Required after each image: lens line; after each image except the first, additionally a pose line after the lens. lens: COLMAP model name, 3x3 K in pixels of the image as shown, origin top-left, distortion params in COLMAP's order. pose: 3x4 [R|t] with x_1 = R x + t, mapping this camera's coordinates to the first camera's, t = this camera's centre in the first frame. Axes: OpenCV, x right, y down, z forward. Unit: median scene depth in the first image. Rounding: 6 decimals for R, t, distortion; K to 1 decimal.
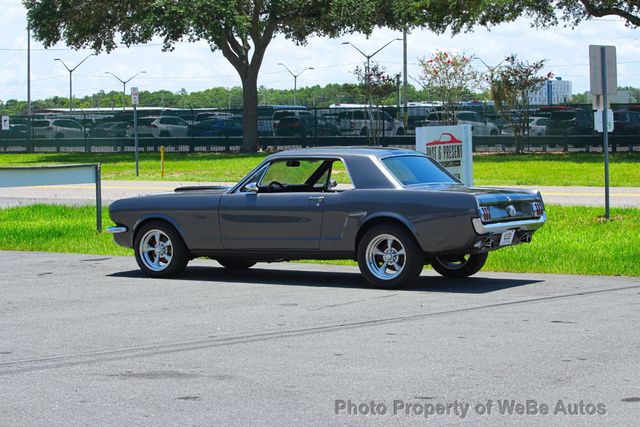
lens RADIAL K [[1645.7, 0, 319.7], [0, 1645.7, 212.5], [0, 0, 1]] dist [-0.393963, 0.563161]
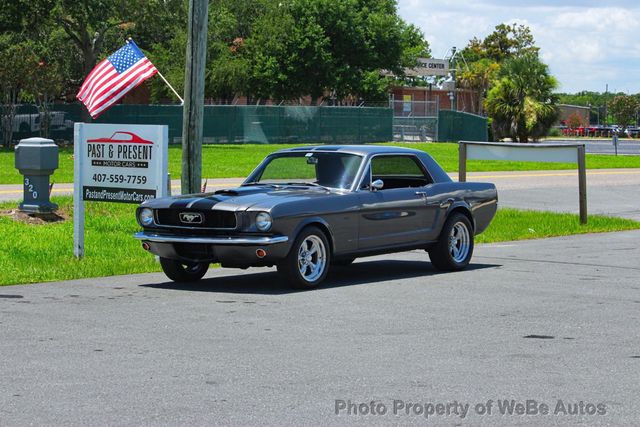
lens RADIAL K [[1645.7, 0, 319.7], [0, 1645.7, 212.5], [0, 0, 1]] dist [-0.393963, 0.563161]
pose [[-0.086506, 0.076211, -0.993332, 0.429779], [-0.084972, 0.992872, 0.083576, -0.038266], [0.992621, 0.091635, -0.079413, 0.500000]]
